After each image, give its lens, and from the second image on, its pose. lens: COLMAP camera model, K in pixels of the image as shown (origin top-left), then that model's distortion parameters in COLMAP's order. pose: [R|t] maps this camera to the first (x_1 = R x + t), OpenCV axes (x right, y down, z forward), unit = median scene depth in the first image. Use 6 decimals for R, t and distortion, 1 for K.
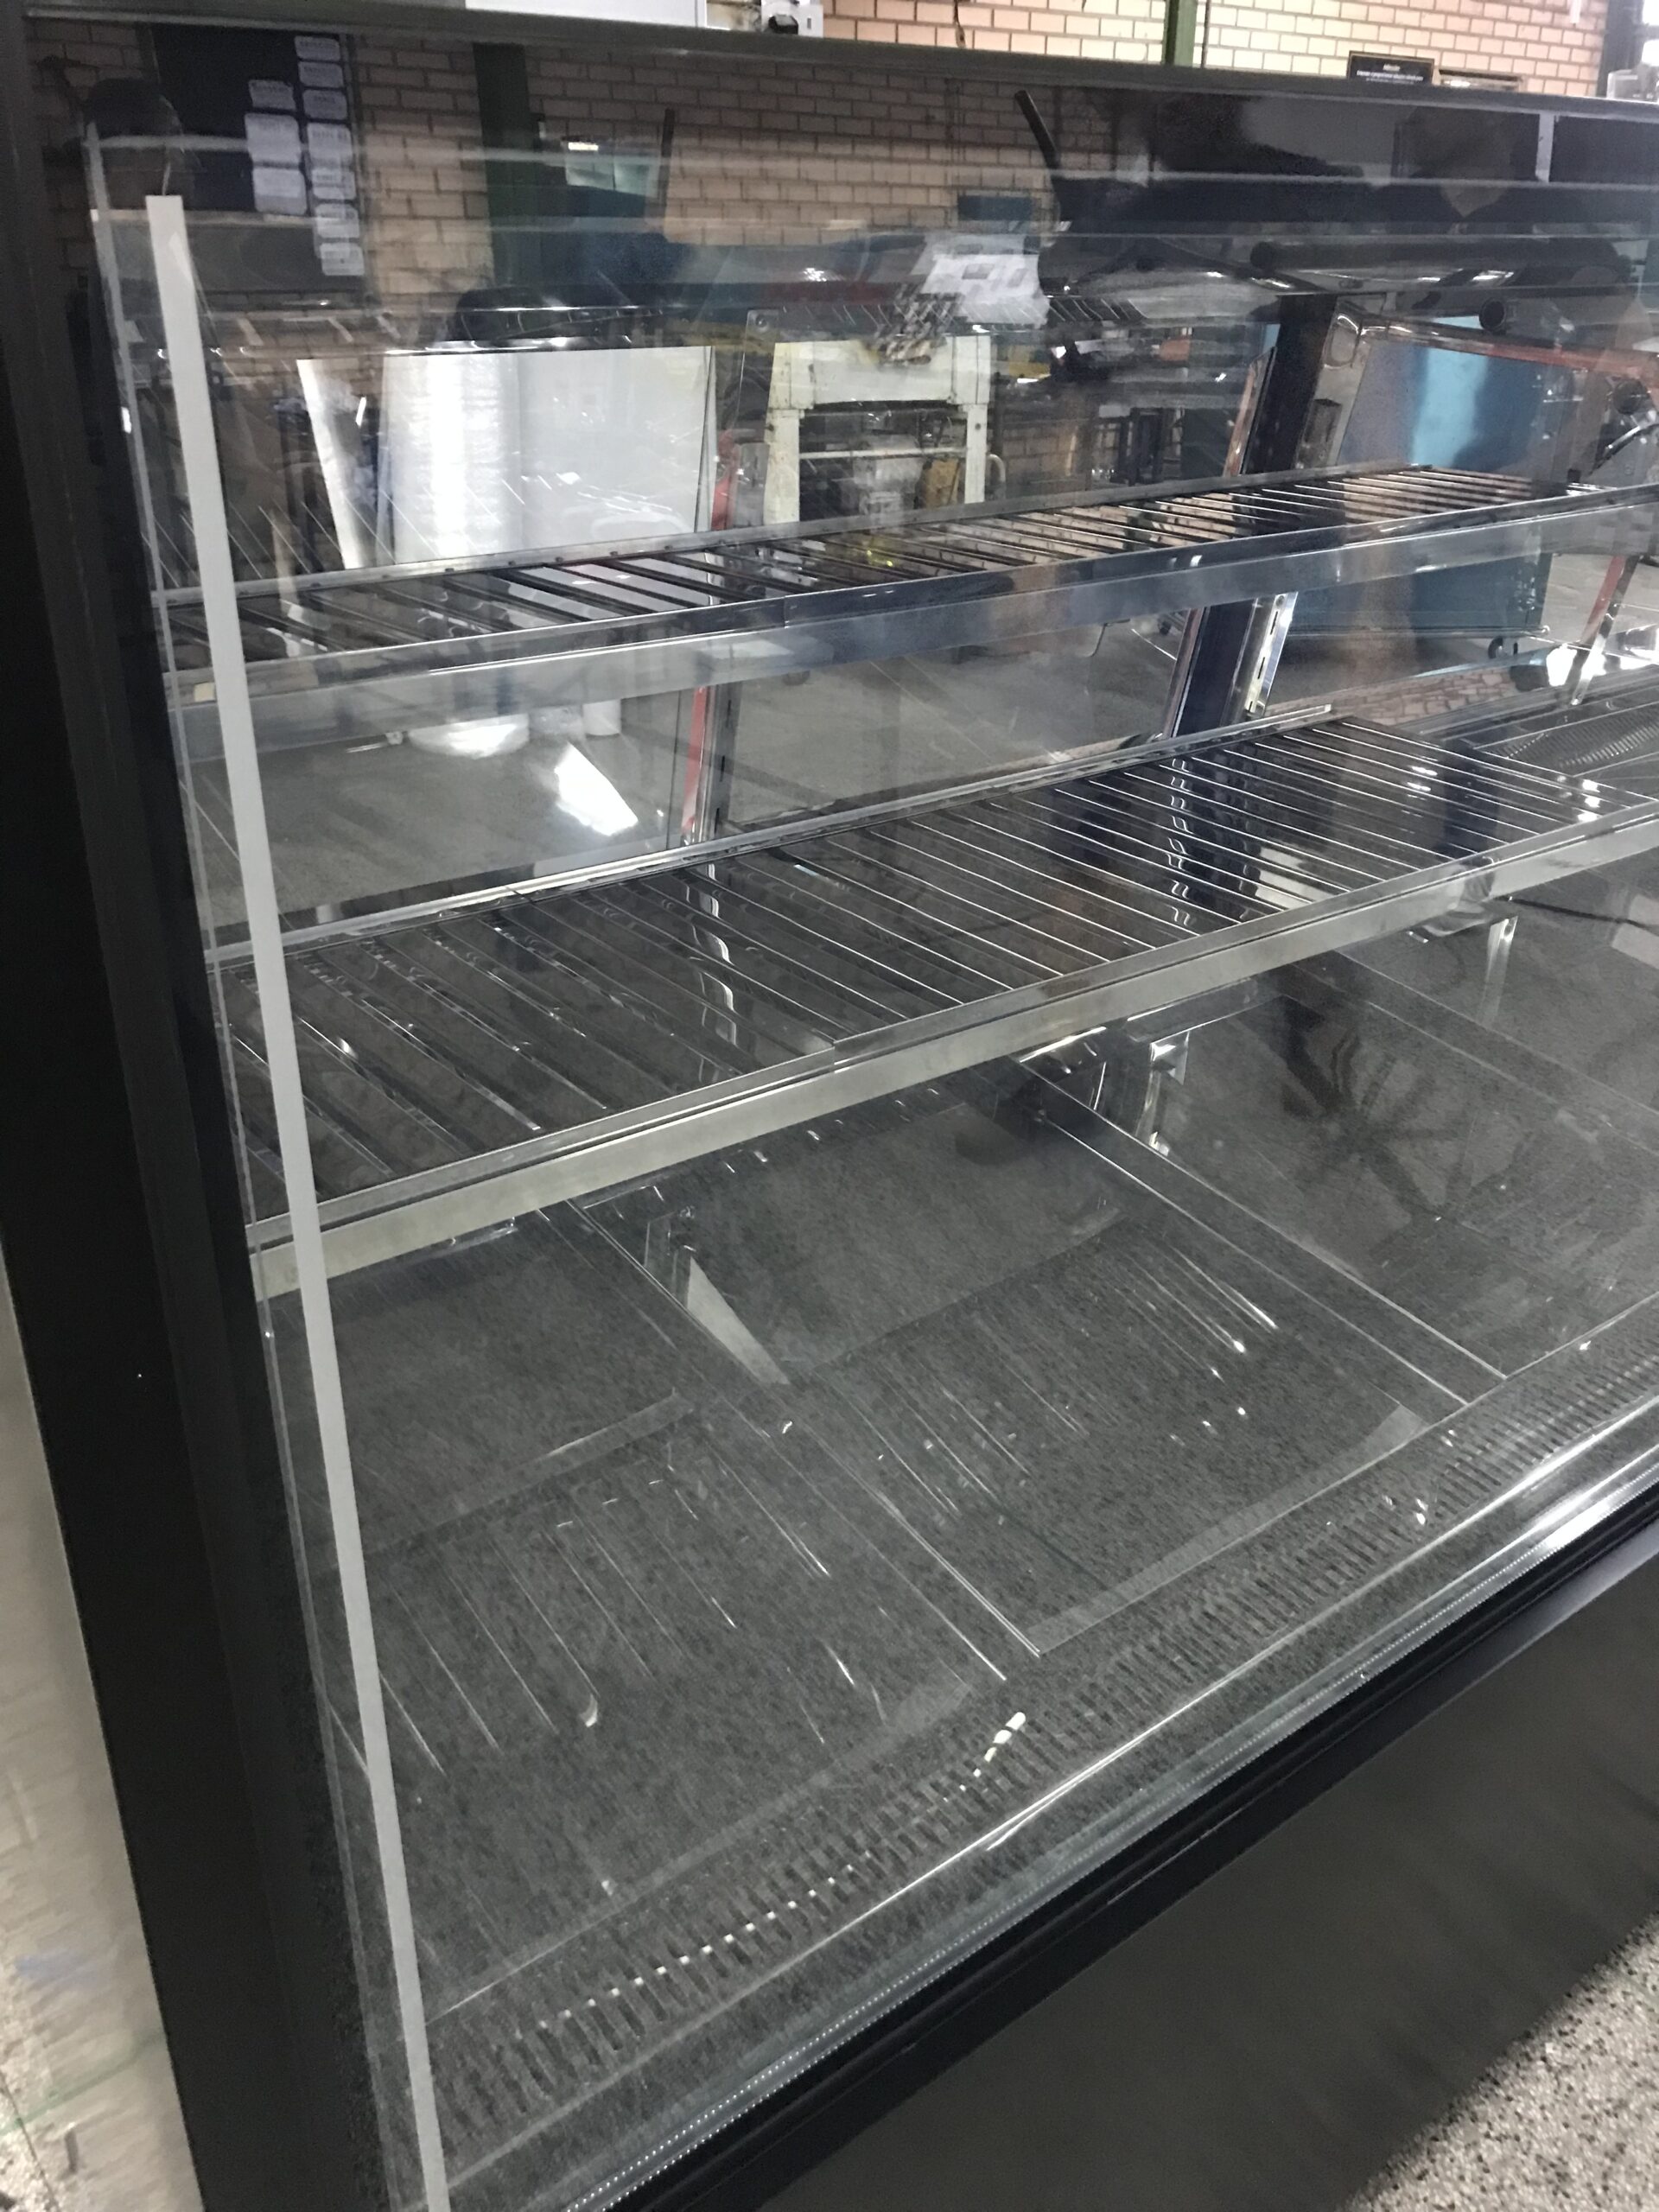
lens RADIAL K [[1785.1, 0, 829.5], [0, 1785.1, 1106.0], [0, 0, 1]] dist [0.016341, -0.064108]
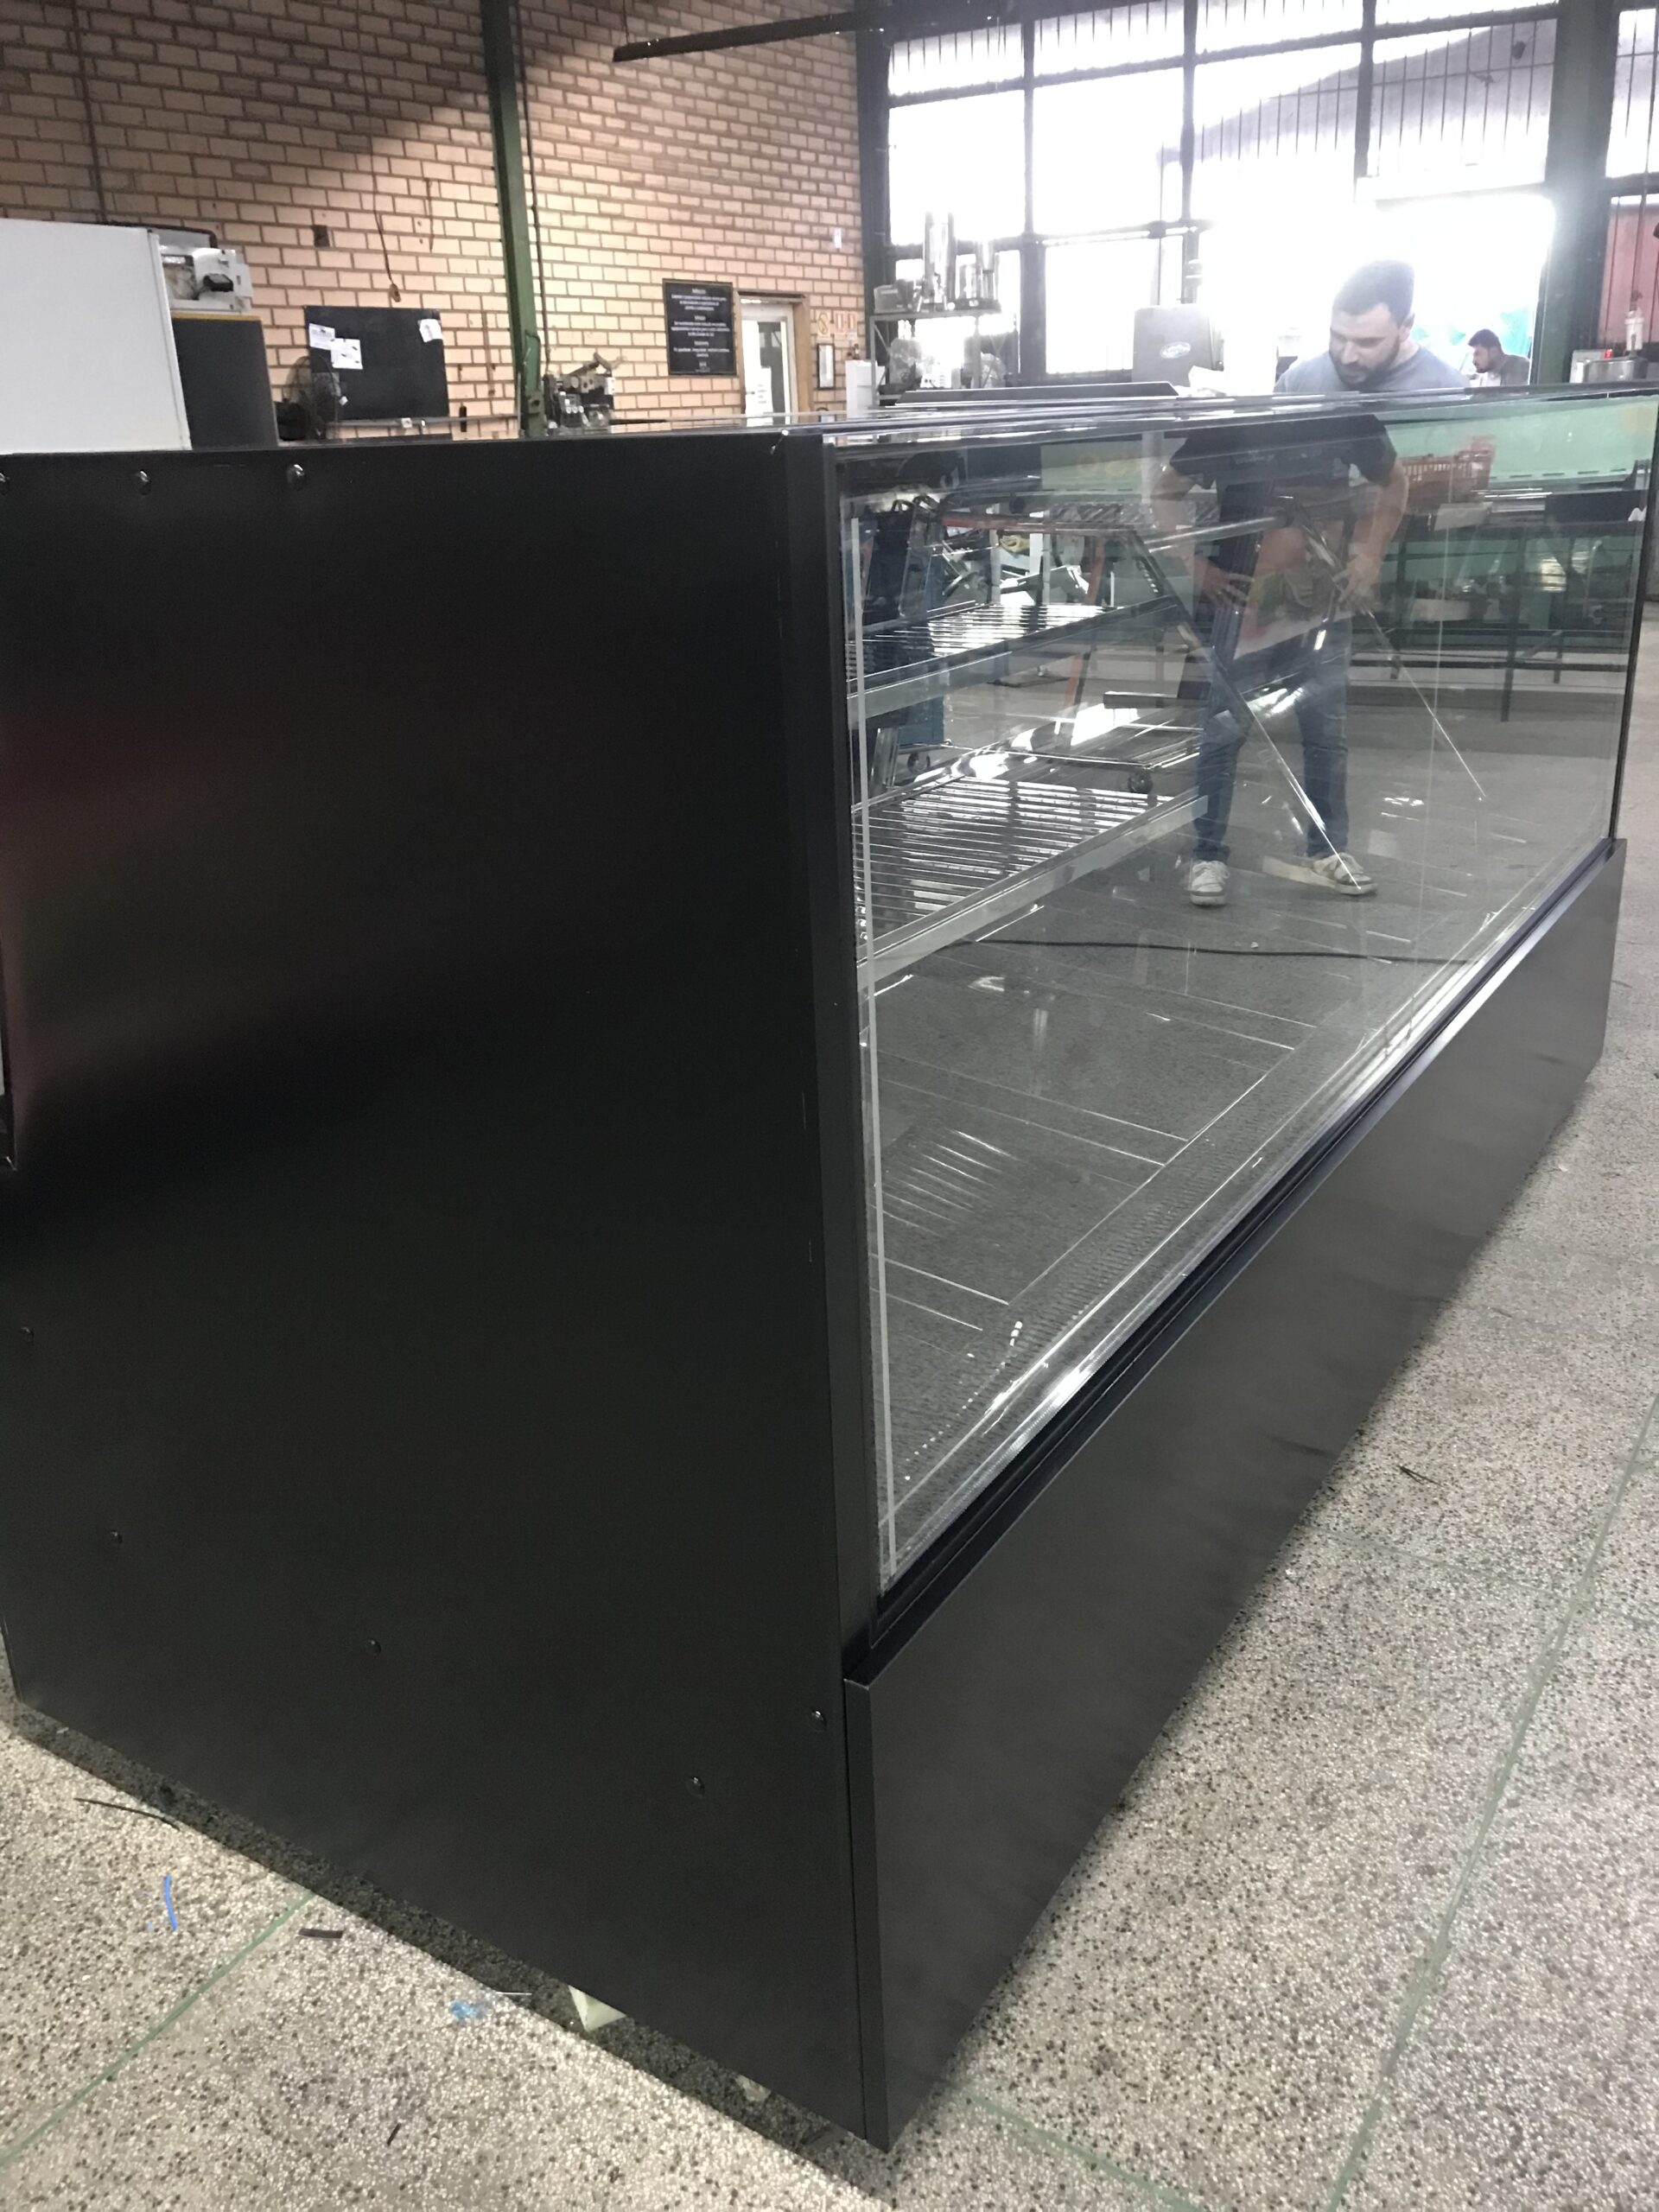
lens RADIAL K [[1842.3, 0, 829.5], [0, 1842.3, 1106.0], [0, 0, 1]] dist [-0.041374, 0.005855]
pose [[0.931407, -0.159482, 0.327178, -0.077176], [0.190896, 0.979386, -0.066043, 0.028277], [-0.309901, 0.123970, 0.942652, -0.079693]]
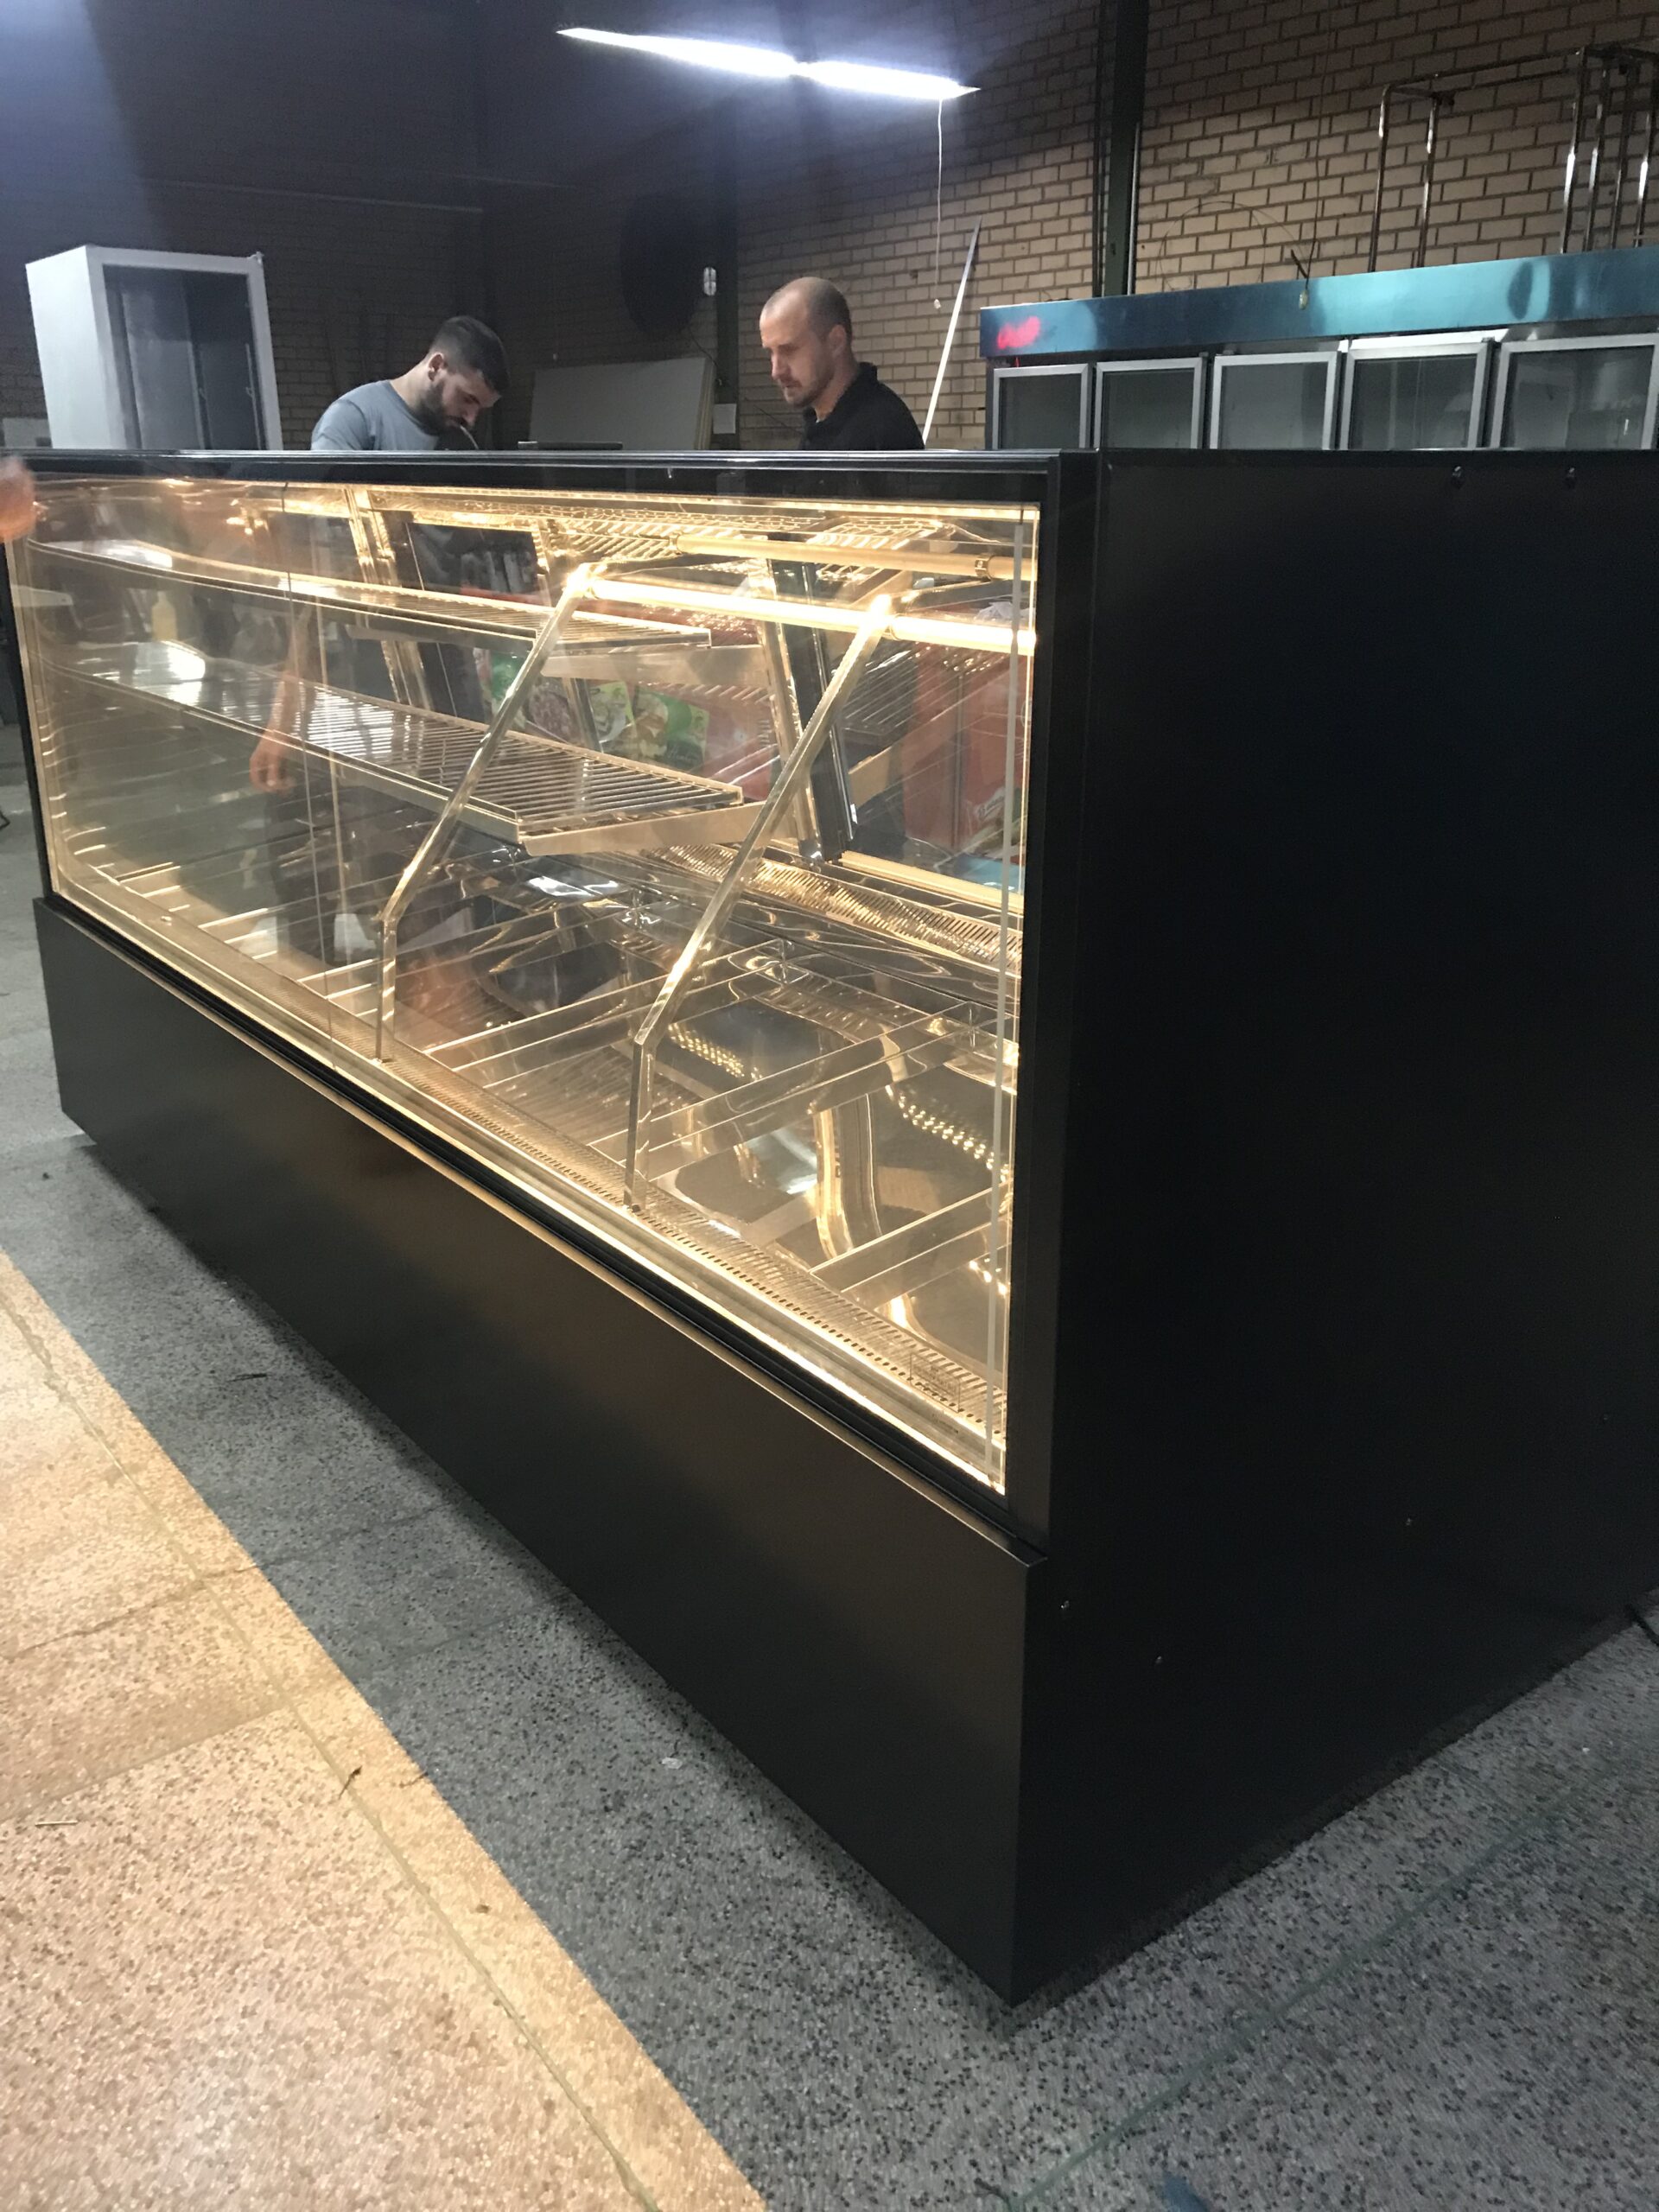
lens RADIAL K [[1762.2, 0, 838.4], [0, 1762.2, 1075.1], [0, 0, 1]] dist [-0.093064, 0.080490]
pose [[0.020643, 0.313002, -0.949528, 0.415805], [-0.449130, 0.851410, 0.270894, -0.106357], [0.893228, 0.420869, 0.158154, 0.215413]]
